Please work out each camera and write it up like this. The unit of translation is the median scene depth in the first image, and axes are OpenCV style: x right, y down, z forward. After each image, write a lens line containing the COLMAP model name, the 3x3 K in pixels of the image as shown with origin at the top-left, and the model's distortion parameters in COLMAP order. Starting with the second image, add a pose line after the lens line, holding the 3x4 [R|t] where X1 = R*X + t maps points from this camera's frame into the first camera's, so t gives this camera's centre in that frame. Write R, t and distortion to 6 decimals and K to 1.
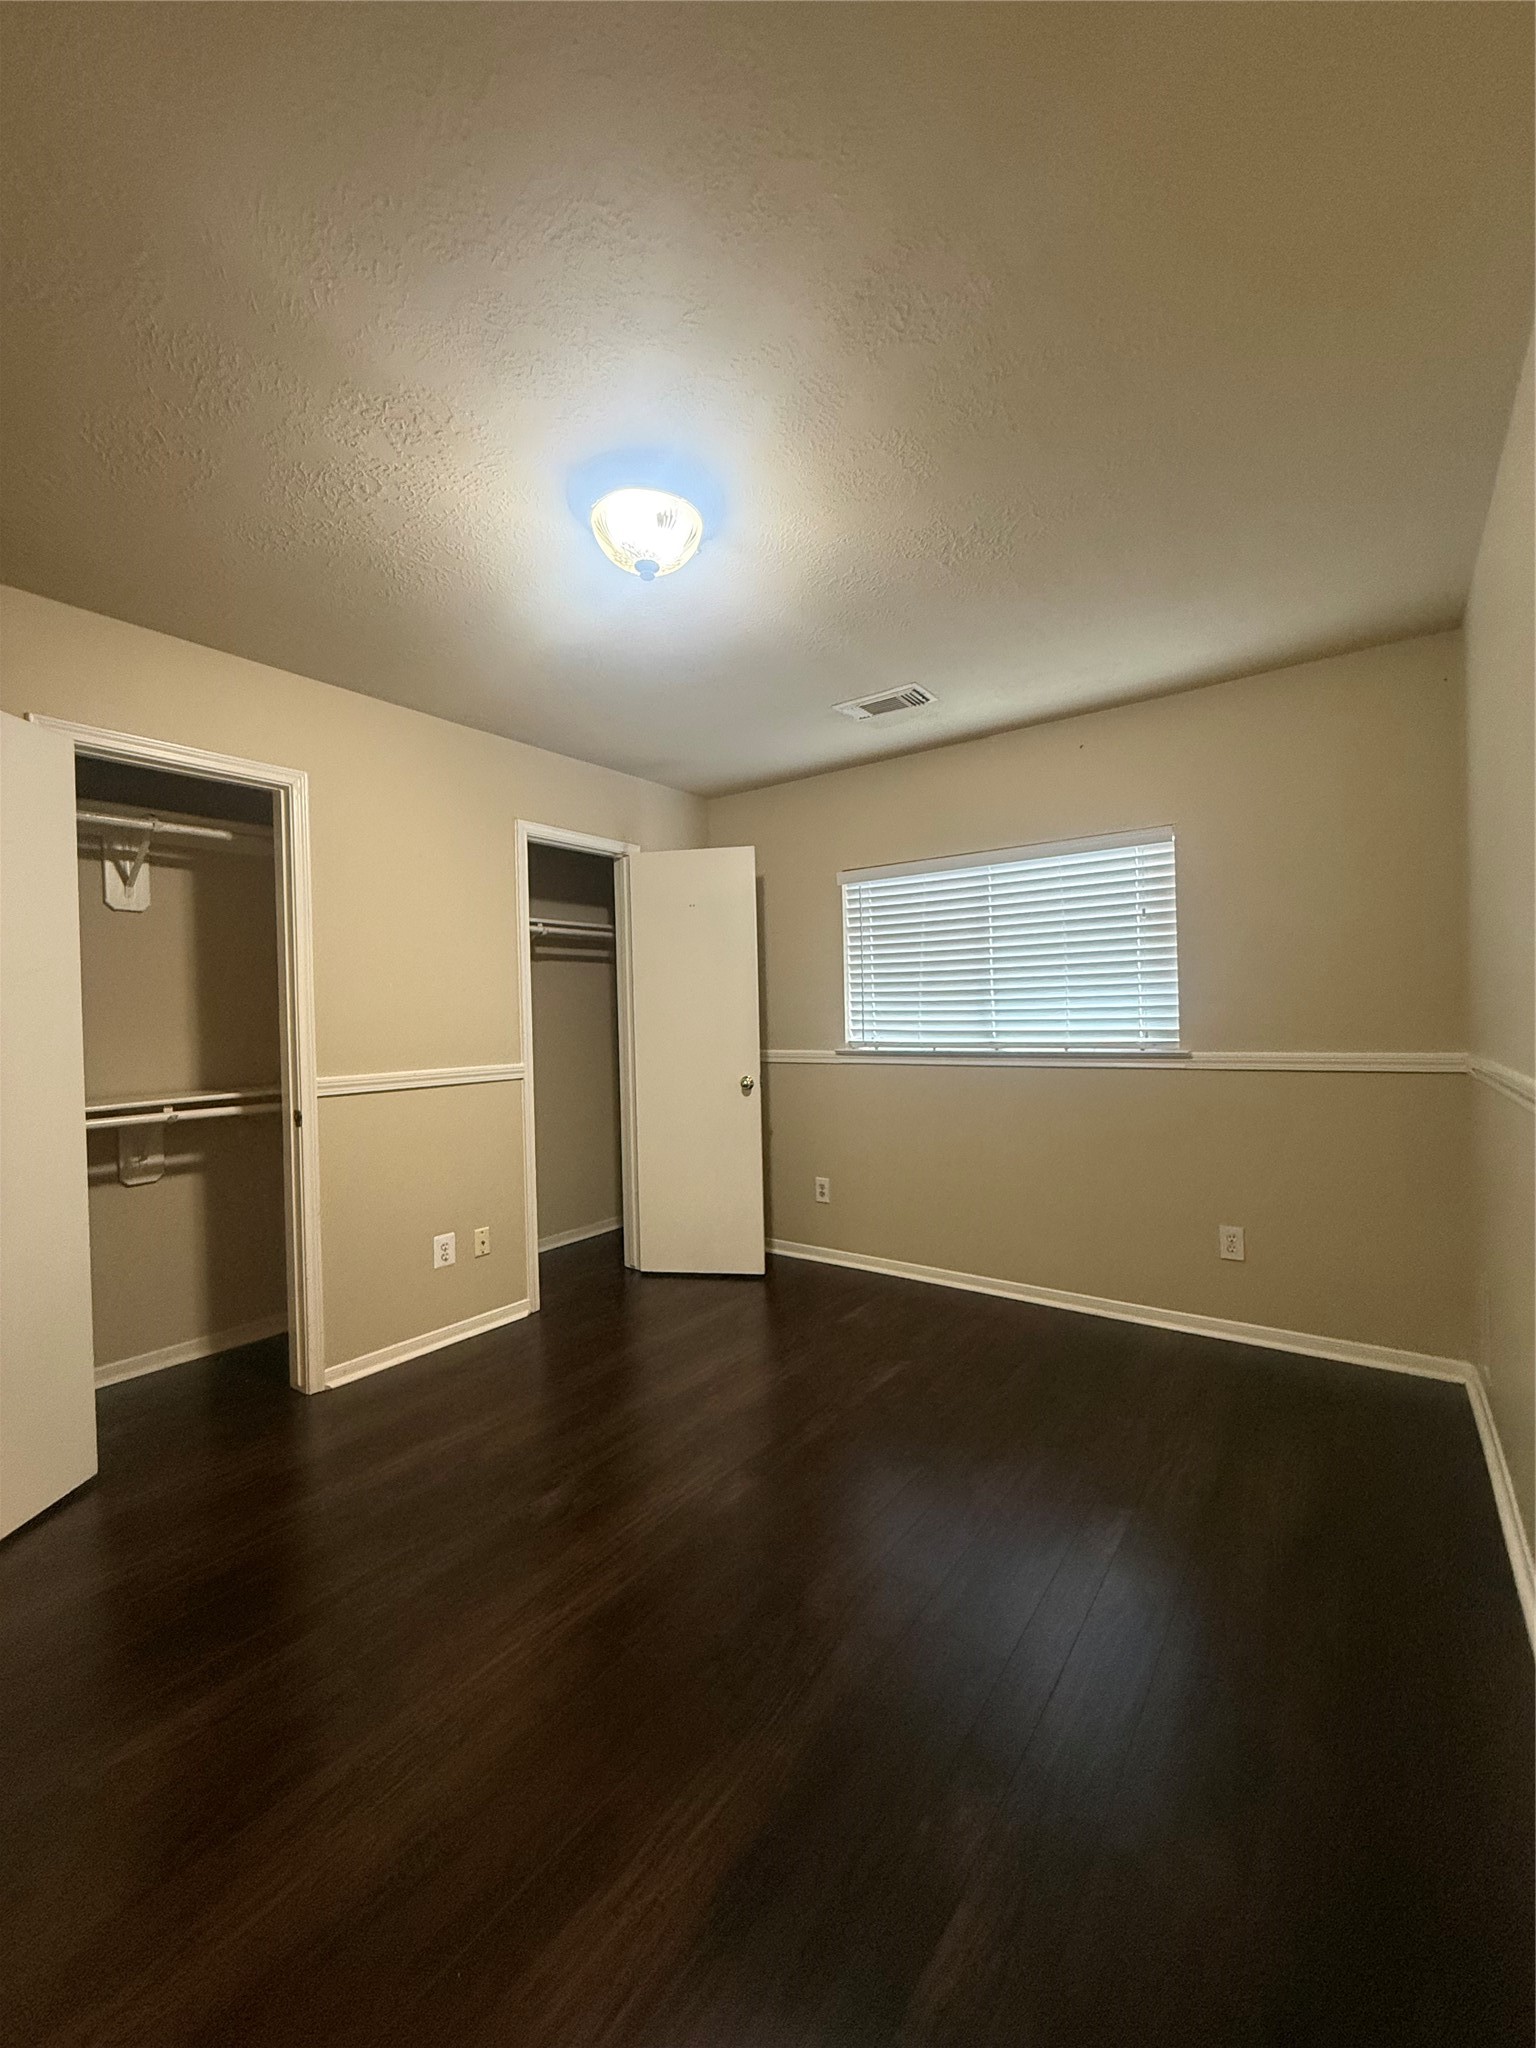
lens RADIAL K [[817.6, 0, 770.2], [0, 817.6, 1022.1], [0, 0, 1]] dist [-0.001352, 0.000157]
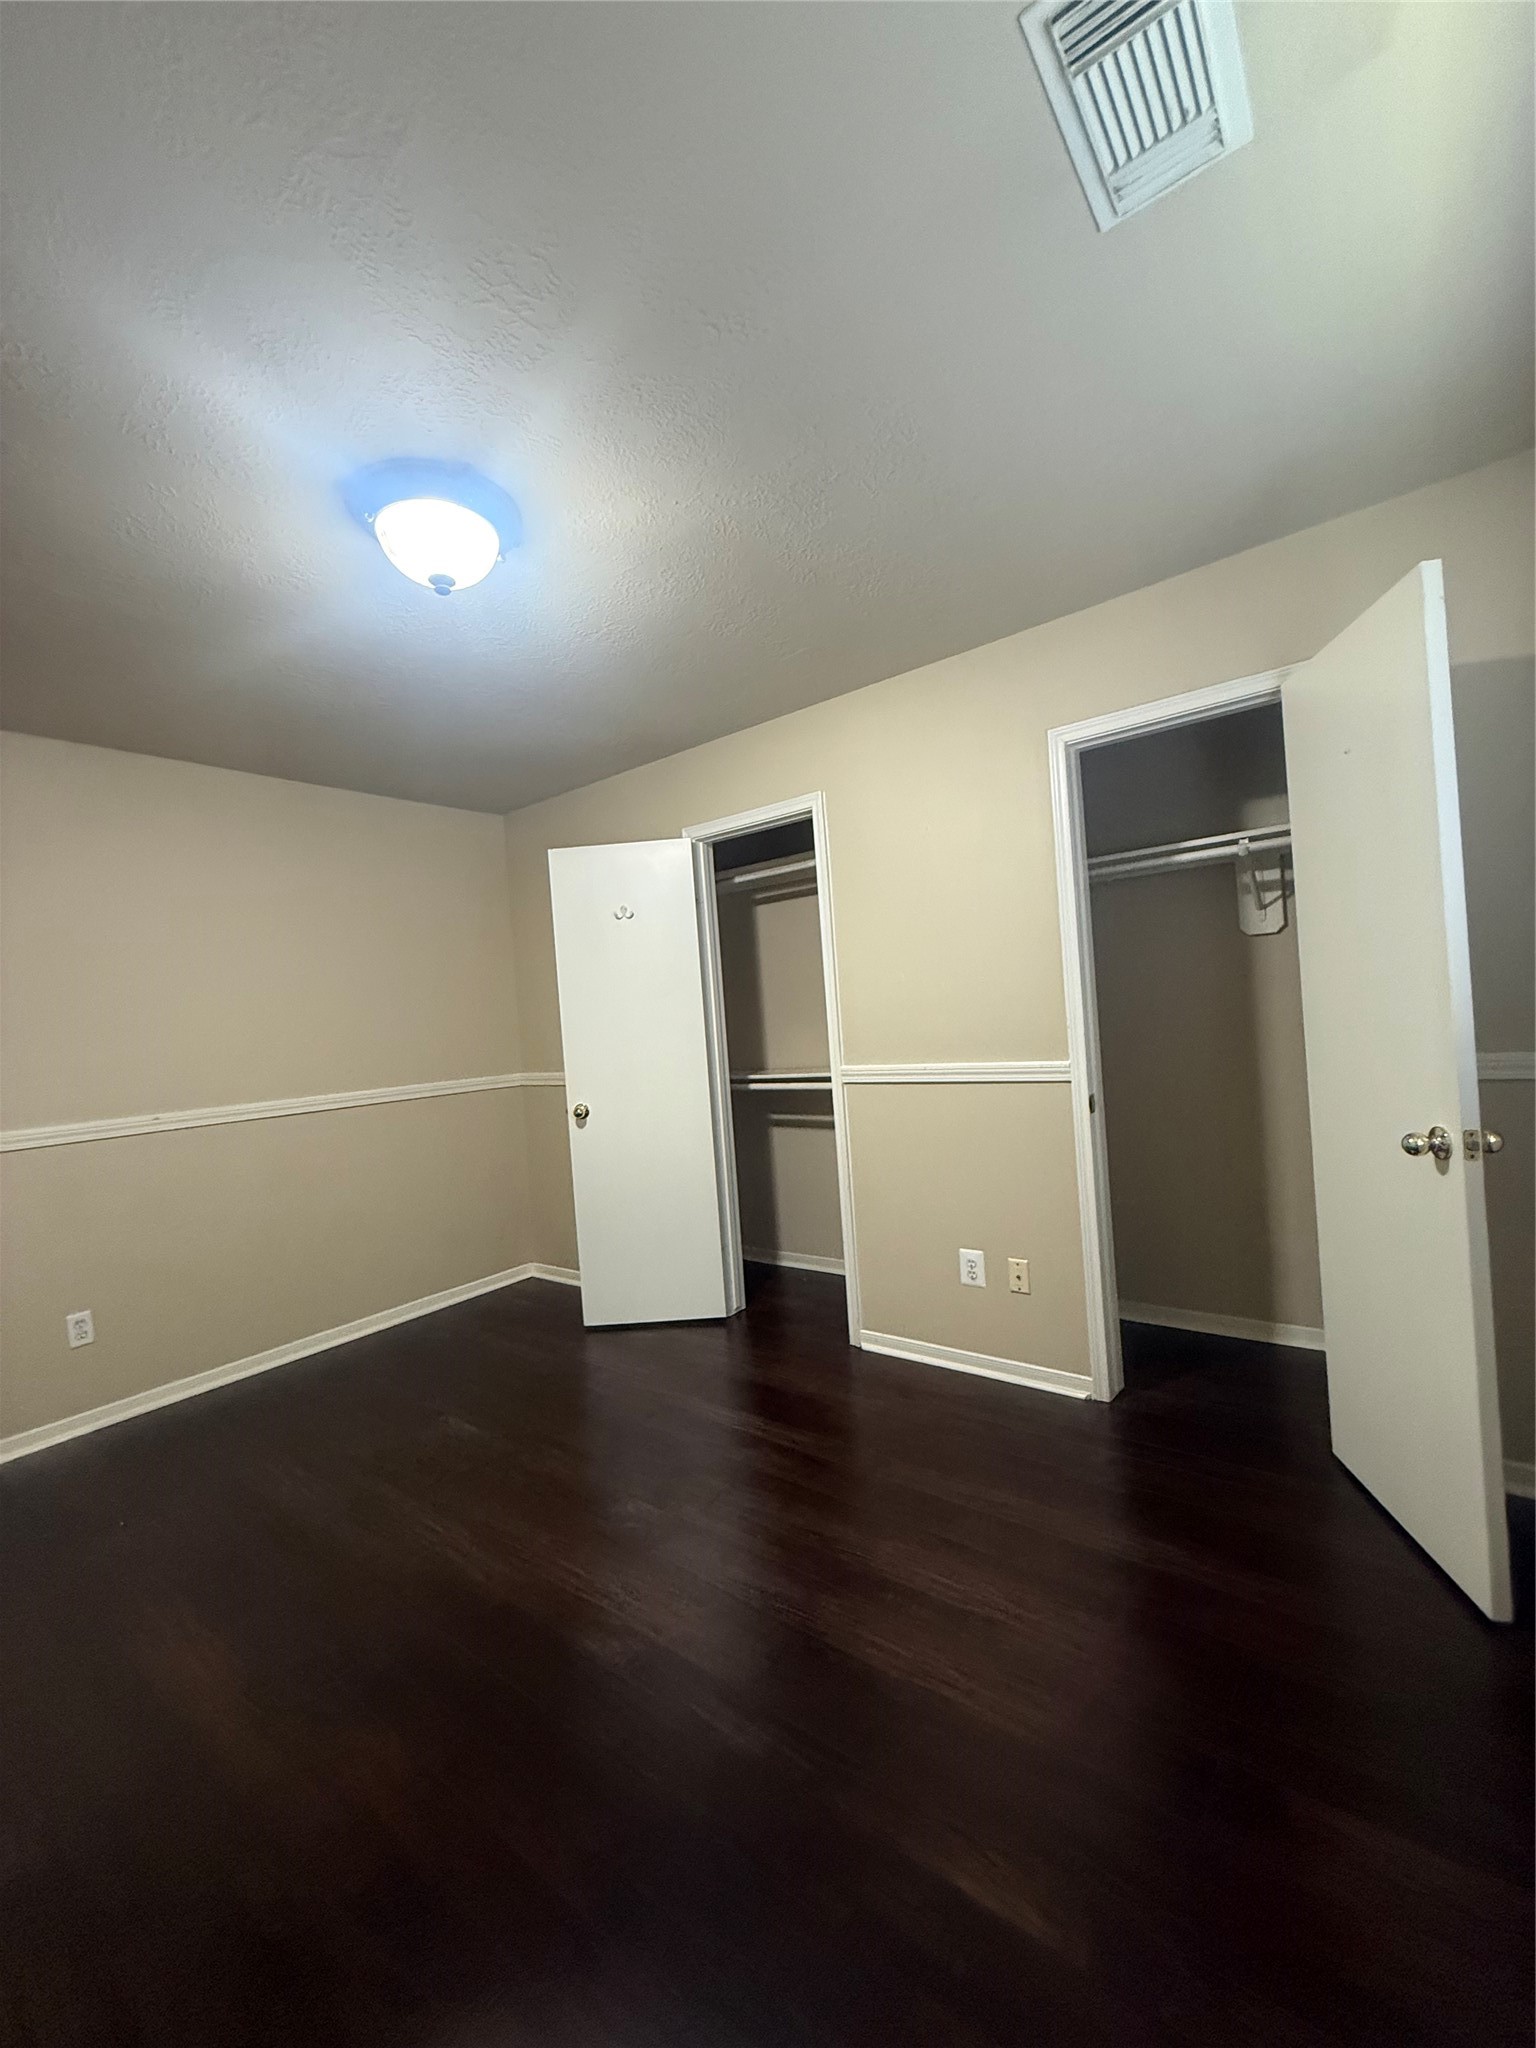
lens RADIAL K [[817.6, 0, 767.0], [0, 817.6, 1018.5], [0, 0, 1]] dist [-0.001352, 0.000157]
pose [[-0.034649, 0.029430, -0.998966, 0.459990], [0.070911, 0.997119, 0.026916, -0.027864], [0.996881, -0.069905, -0.036636, 0.785350]]
